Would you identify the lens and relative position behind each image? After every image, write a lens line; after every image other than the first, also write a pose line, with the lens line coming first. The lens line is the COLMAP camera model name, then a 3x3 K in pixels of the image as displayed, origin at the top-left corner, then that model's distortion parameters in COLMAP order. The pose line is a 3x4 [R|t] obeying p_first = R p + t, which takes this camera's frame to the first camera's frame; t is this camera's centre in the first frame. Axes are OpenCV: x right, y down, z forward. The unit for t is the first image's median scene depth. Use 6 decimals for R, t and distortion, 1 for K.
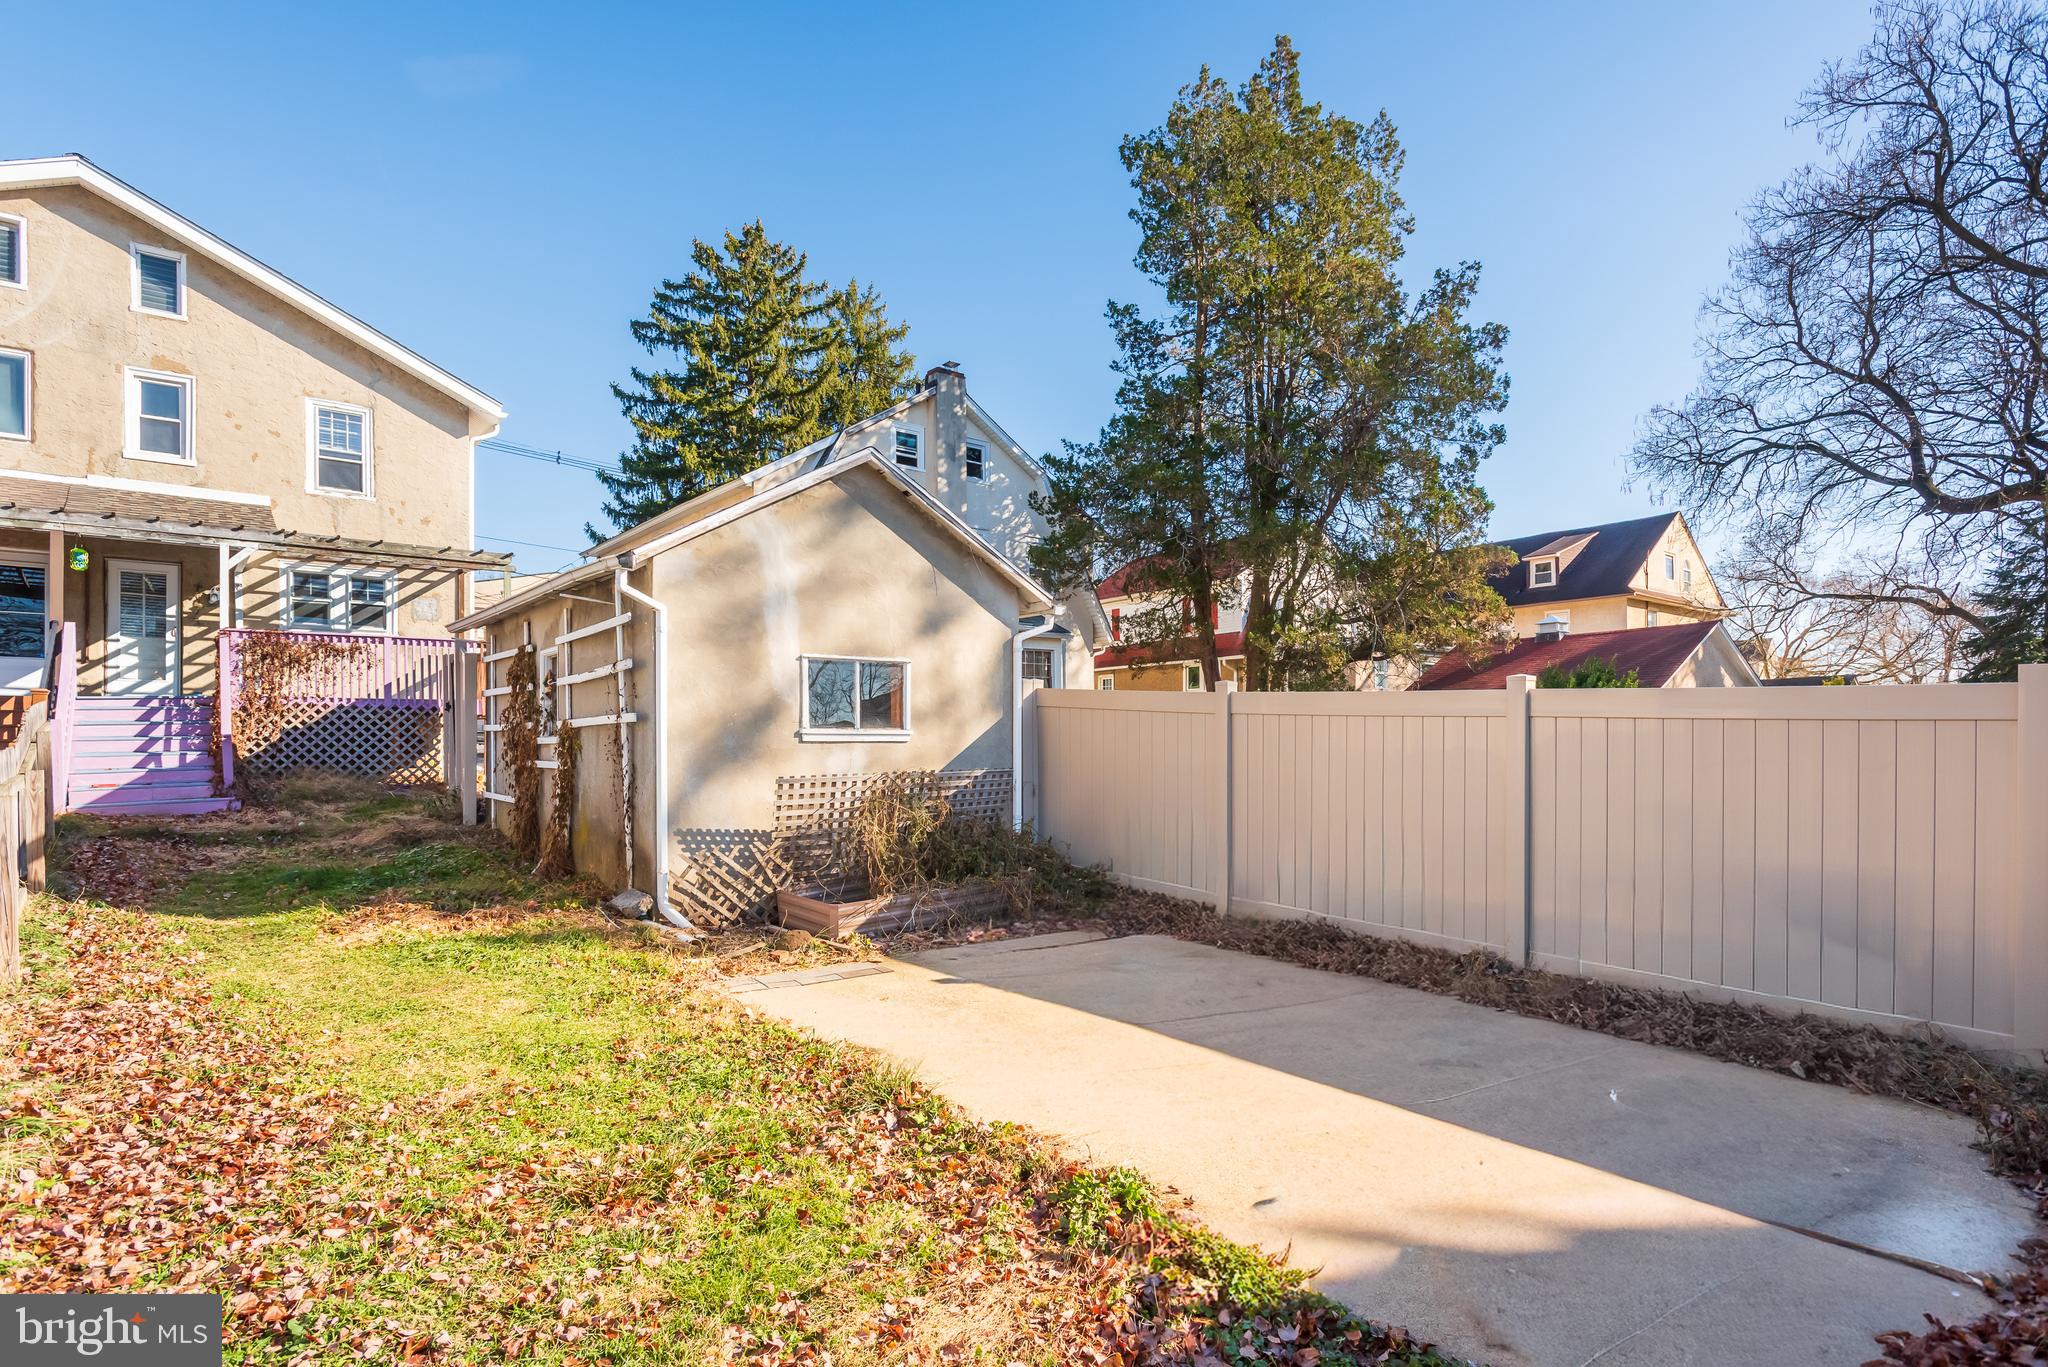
lens RADIAL K [[1005.7, 0, 1021.6], [0, 1005.7, 712.5], [0, 0, 1]] dist [0.002571, -0.001280]
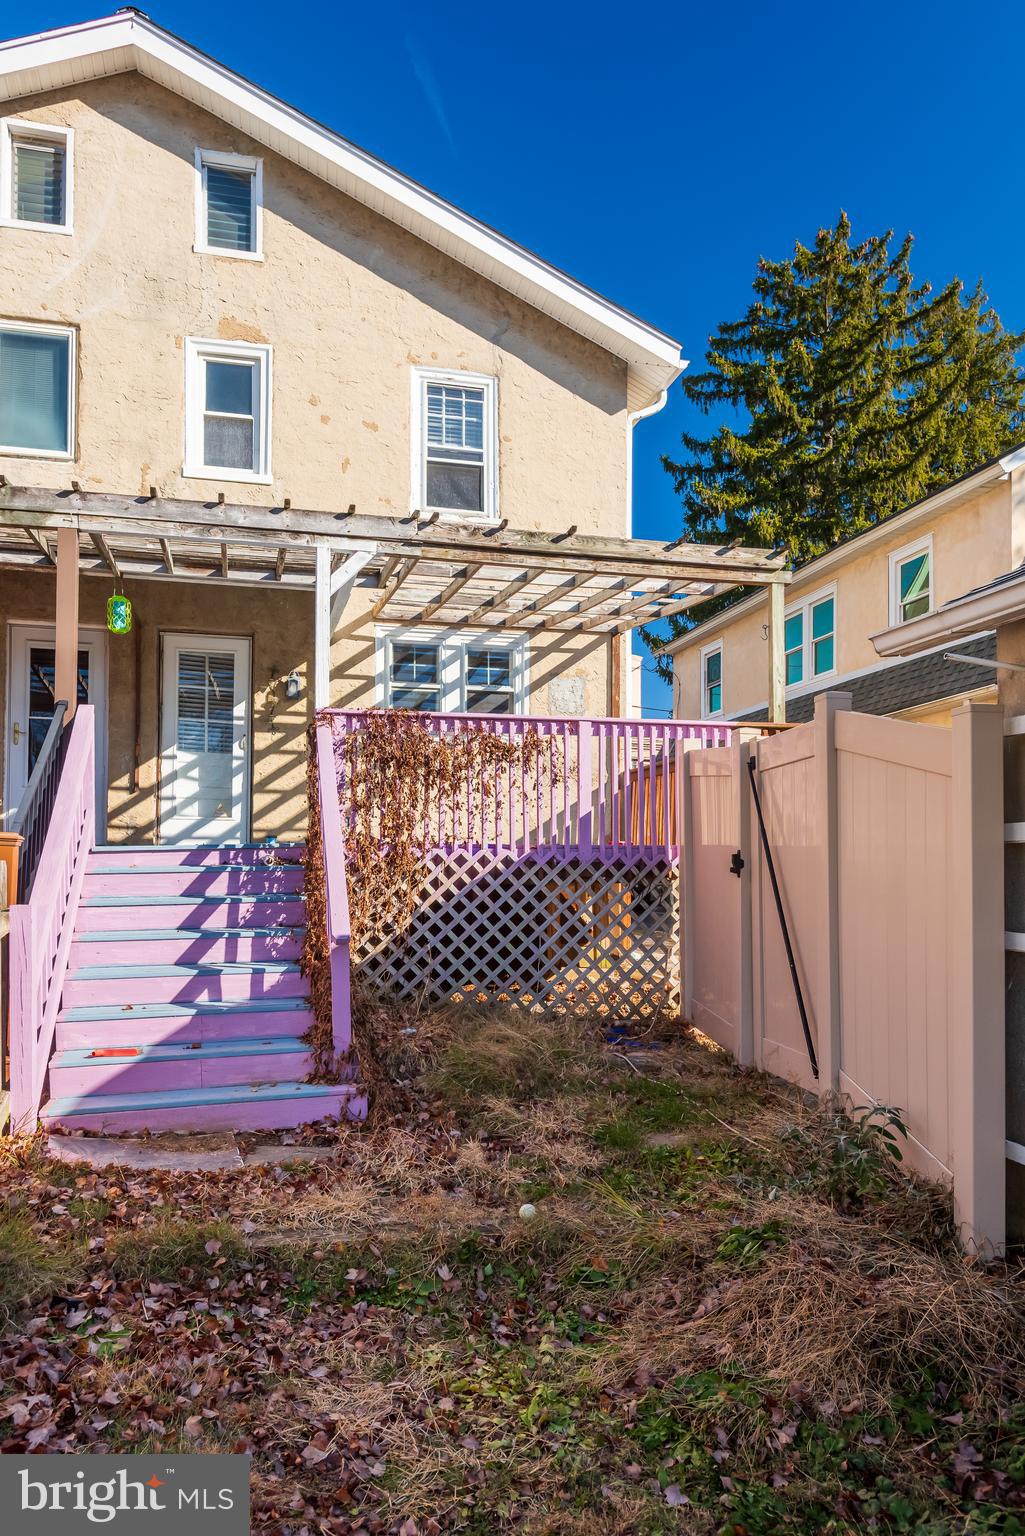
lens RADIAL K [[1040.3, 0, 514.8], [0, 1040.3, 792.4], [0, 0, 1]] dist [0.001858, -0.004191]
pose [[0.903945, -0.028697, -0.426684, -0.417602], [0.005828, 0.998480, -0.054808, -0.011089], [0.427608, 0.047057, 0.902739, 0.494318]]
